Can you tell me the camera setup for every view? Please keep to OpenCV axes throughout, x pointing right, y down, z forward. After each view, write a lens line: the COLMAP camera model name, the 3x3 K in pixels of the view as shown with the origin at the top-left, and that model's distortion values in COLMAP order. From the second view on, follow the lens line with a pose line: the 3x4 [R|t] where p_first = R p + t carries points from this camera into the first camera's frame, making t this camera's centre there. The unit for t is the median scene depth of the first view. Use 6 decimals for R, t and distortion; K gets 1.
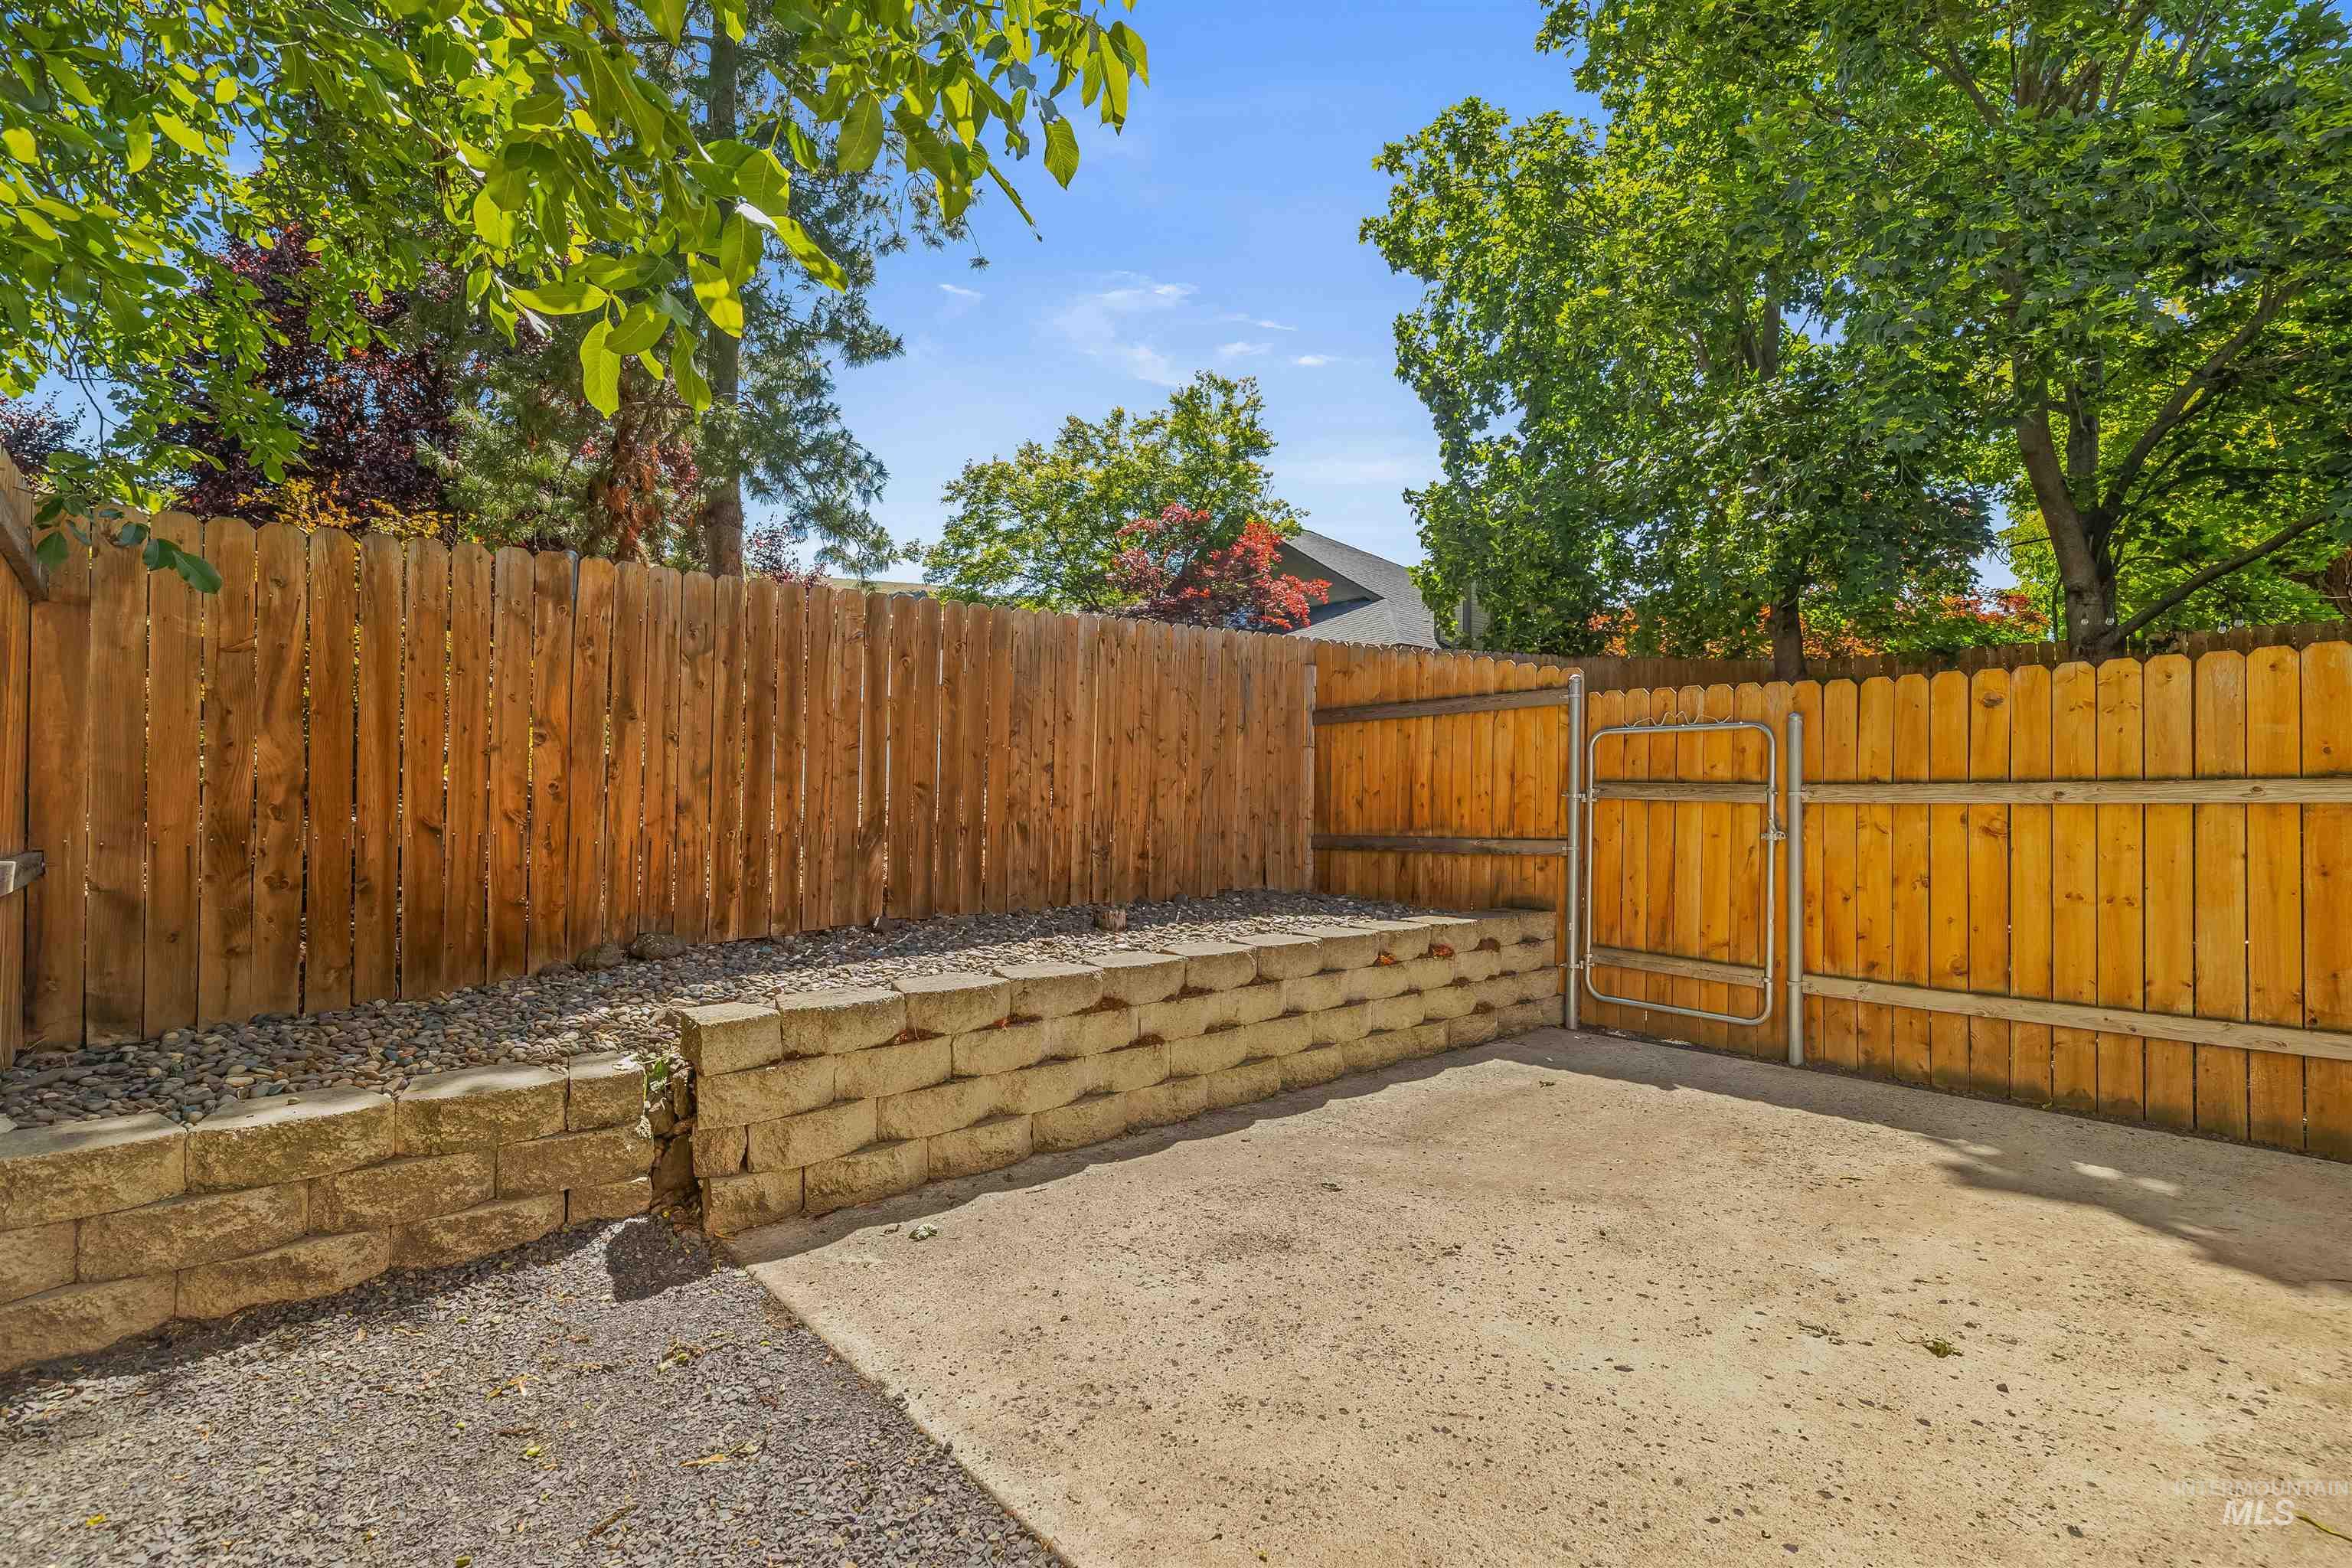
lens RADIAL K [[1079.1, 0, 1180.6], [0, 1079.1, 778.4], [0, 0, 1]] dist [-0.005325, 0.000853]
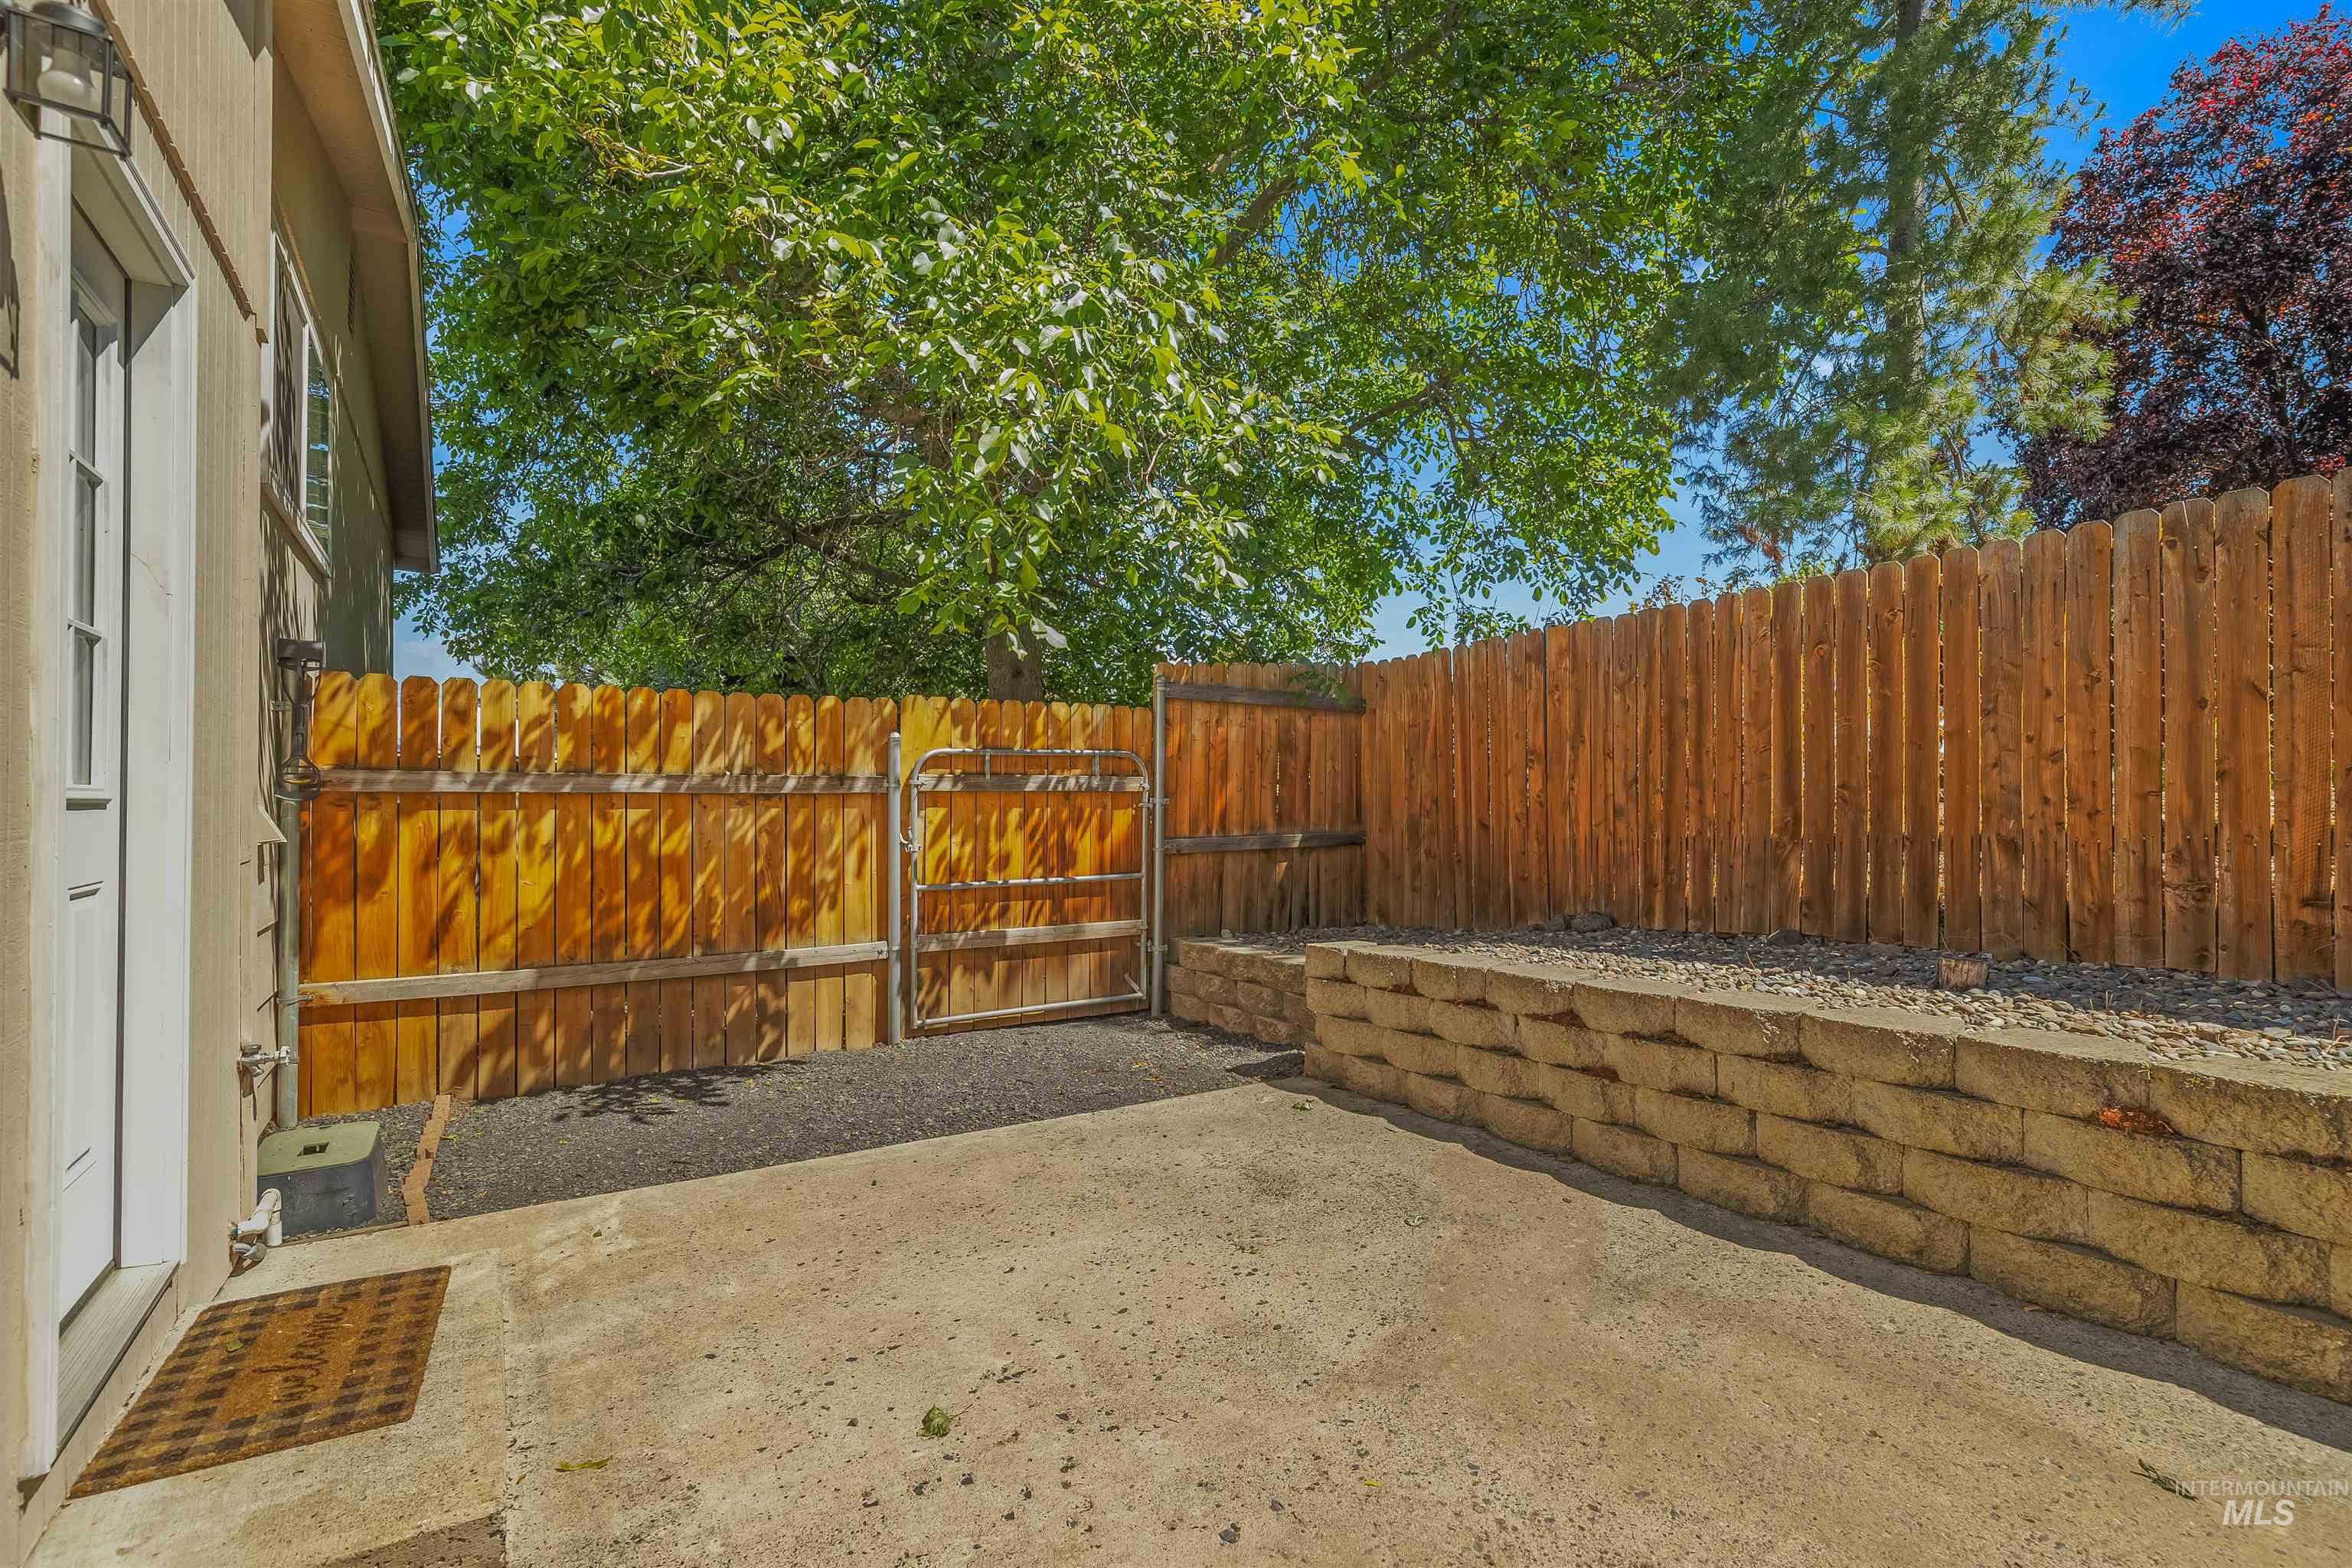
lens RADIAL K [[1079.1, 0, 1181.2], [0, 1079.1, 799.7], [0, 0, 1]] dist [-0.005325, 0.000853]
pose [[-0.131232, -0.006277, -0.991332, 1.041108], [0.026906, 0.999589, -0.009891, 0.016127], [0.990986, -0.027971, -0.131010, 0.884112]]
